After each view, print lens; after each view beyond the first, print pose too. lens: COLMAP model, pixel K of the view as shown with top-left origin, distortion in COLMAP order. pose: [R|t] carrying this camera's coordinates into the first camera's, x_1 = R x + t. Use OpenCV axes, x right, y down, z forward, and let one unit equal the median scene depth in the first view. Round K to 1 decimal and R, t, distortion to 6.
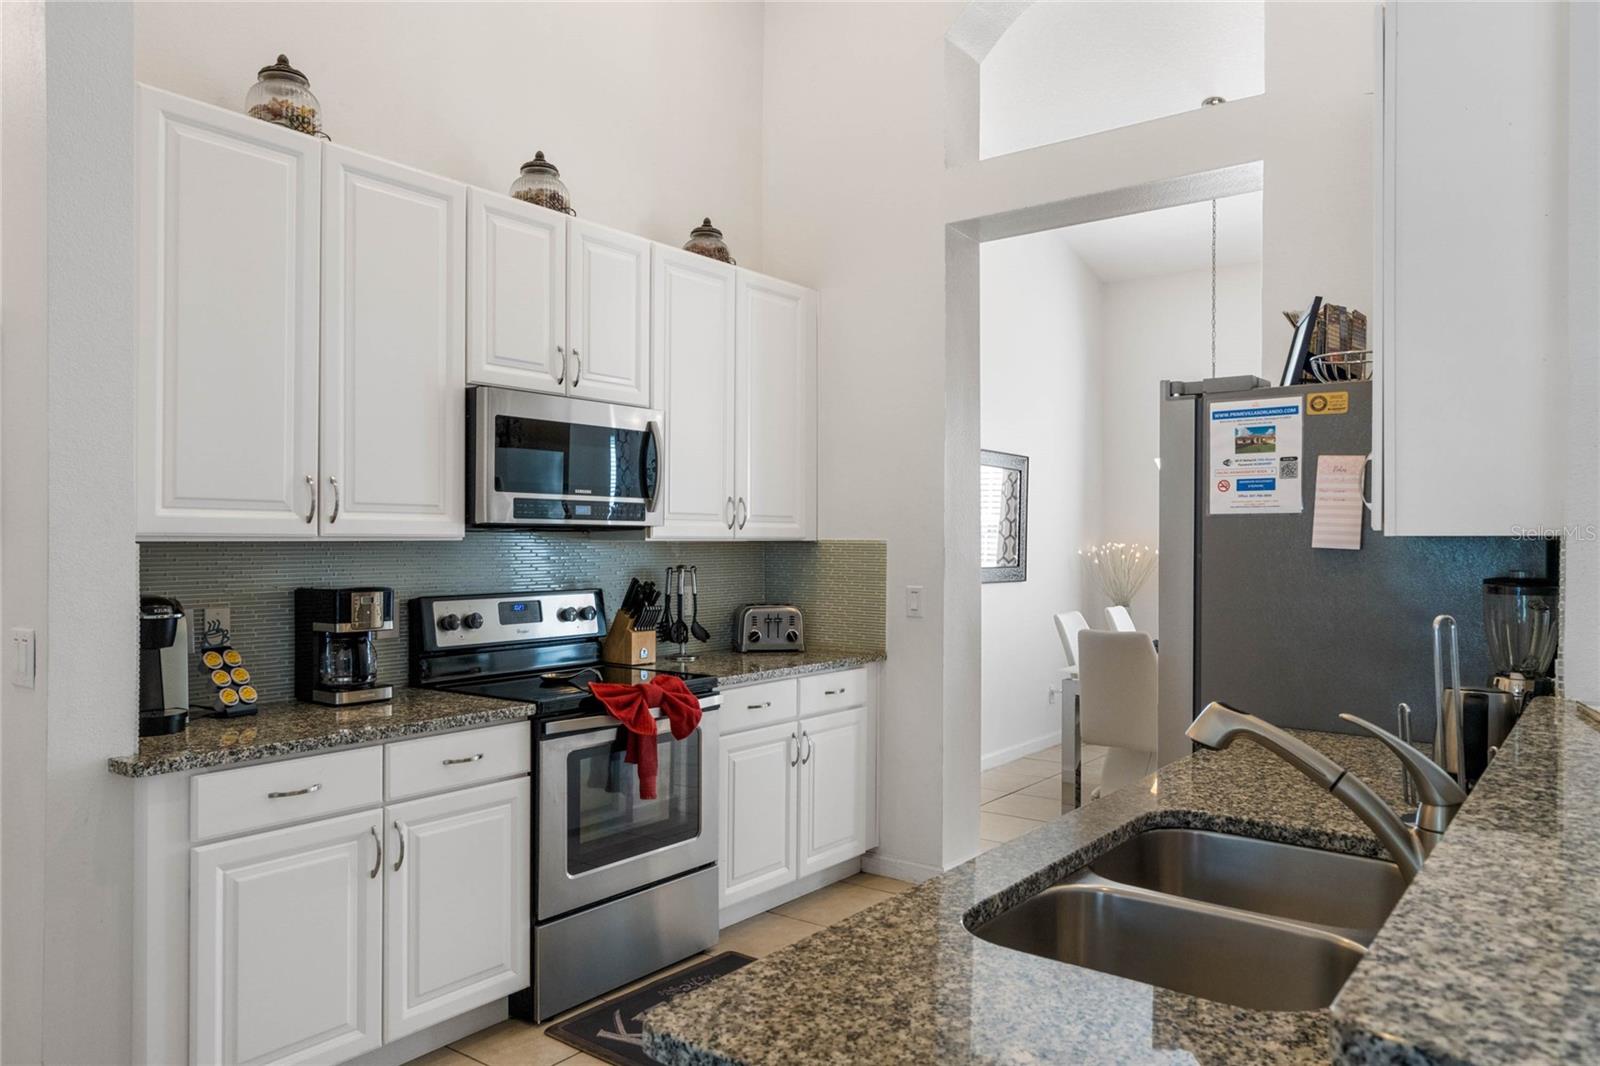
lens RADIAL K [[1086.2, 0, 805.5], [0, 1086.2, 545.1], [0, 0, 1]] dist [0.005270, -0.001393]
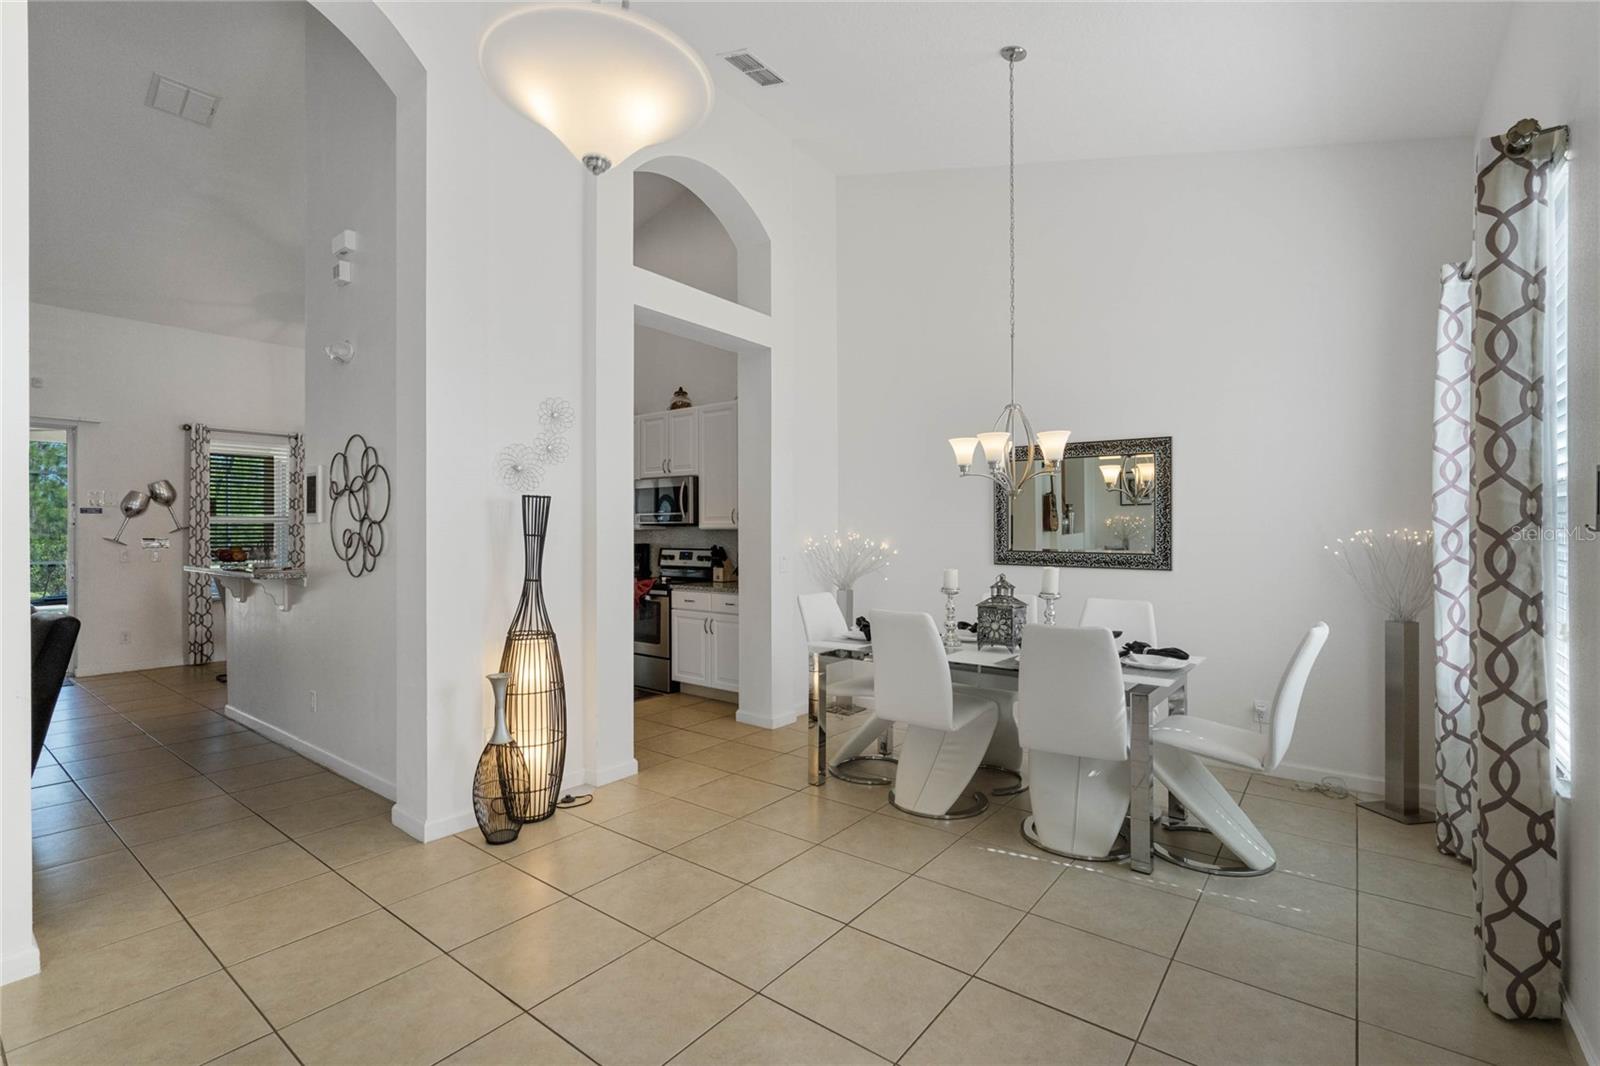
lens RADIAL K [[727.2, 0, 807.1], [0, 727.2, 535.7], [0, 0, 1]] dist [-0.001619, 0.000077]
pose [[-0.009372, 0.006537, -0.999935, 1.767103], [-0.007112, 0.999953, 0.006604, -0.003062], [0.999931, 0.007173, -0.009325, 1.493514]]
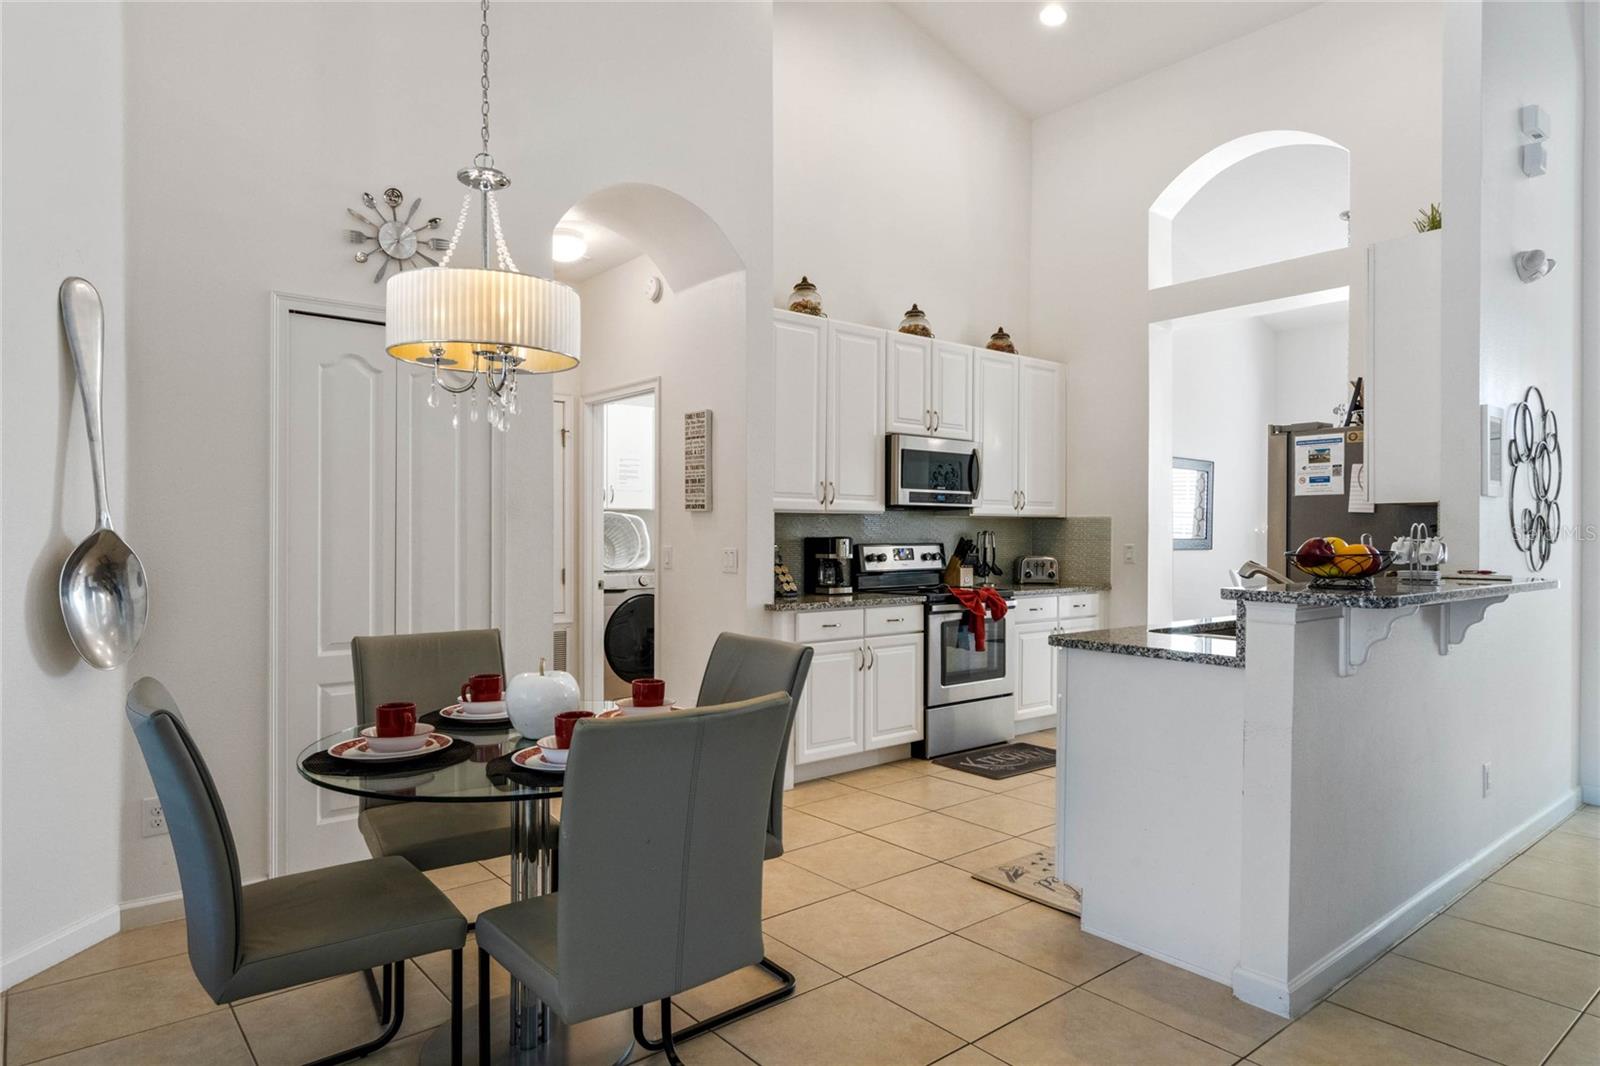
lens RADIAL K [[935.5, 0, 796.2], [0, 935.5, 531.8], [0, 0, 1]] dist [-0.008498, -0.002649]
pose [[0.971222, -0.000439, -0.238176, -0.069674], [-0.001024, 0.999981, -0.006022, 0.037897], [0.238174, 0.006092, 0.971203, -0.656244]]
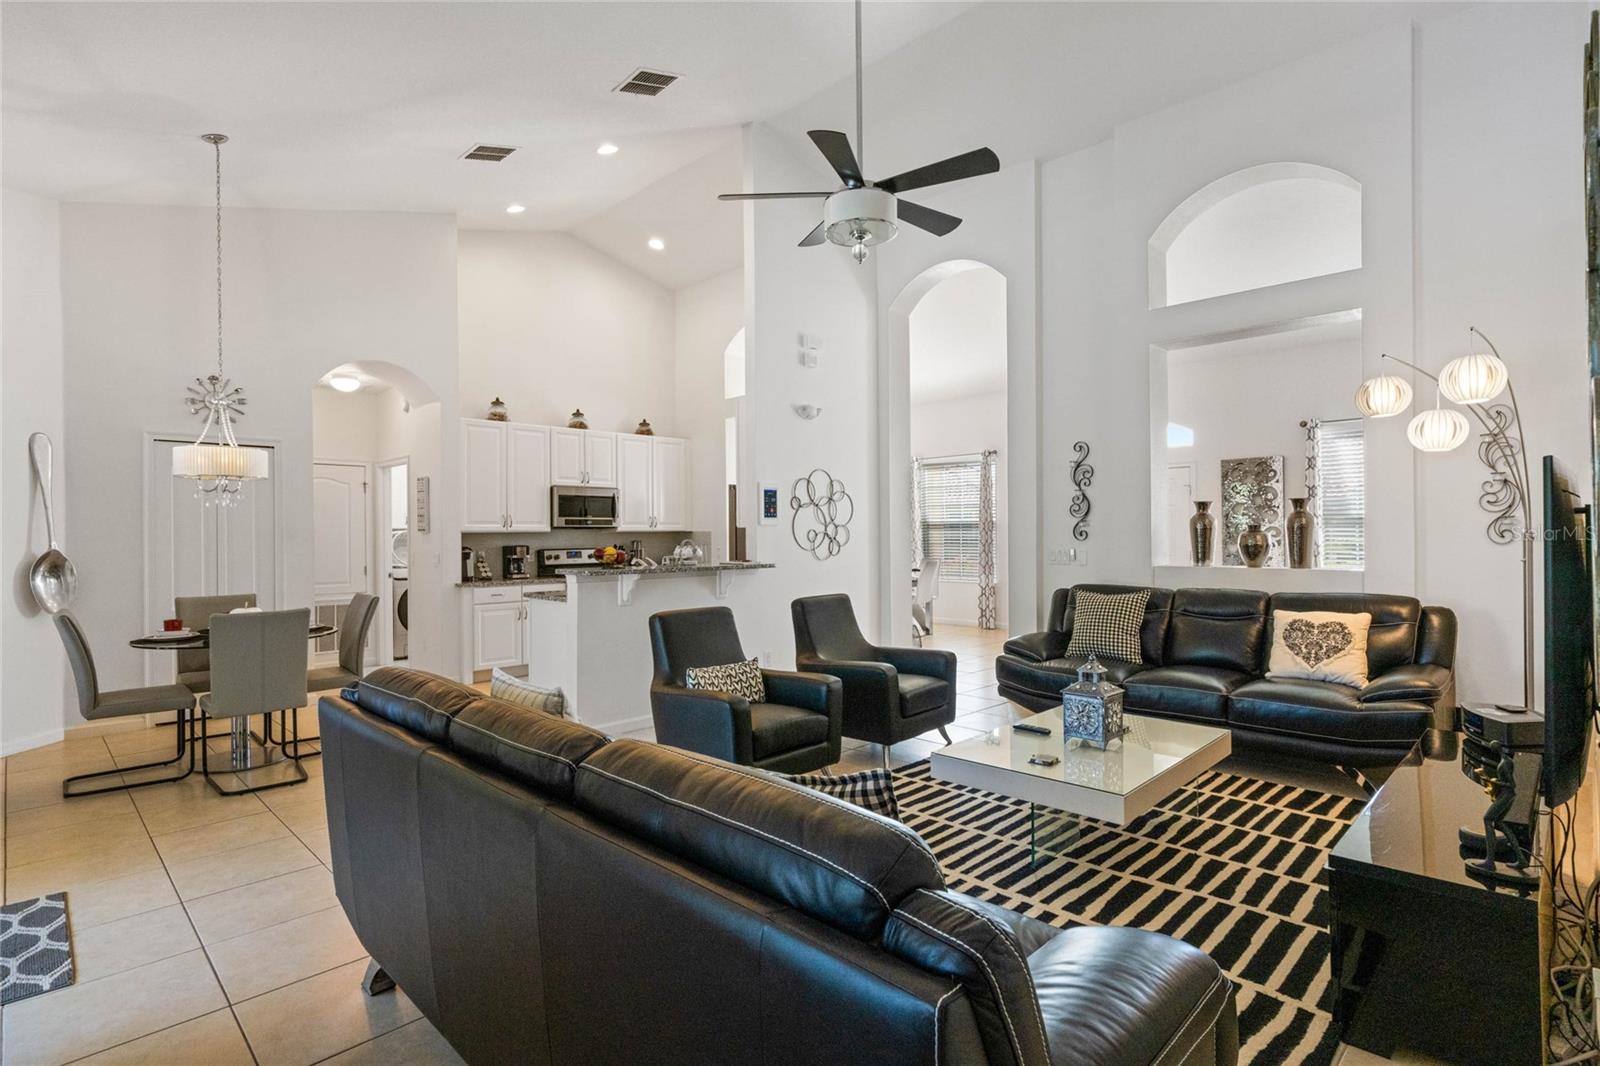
lens RADIAL K [[788.8, 0, 803.4], [0, 788.8, 534.6], [0, 0, 1]] dist [-0.000498, -0.000912]
pose [[0.989411, -0.009364, -0.144842, 0.821763], [0.008905, 0.999953, -0.003819, 0.020120], [0.144871, 0.002488, 0.989447, -1.317897]]
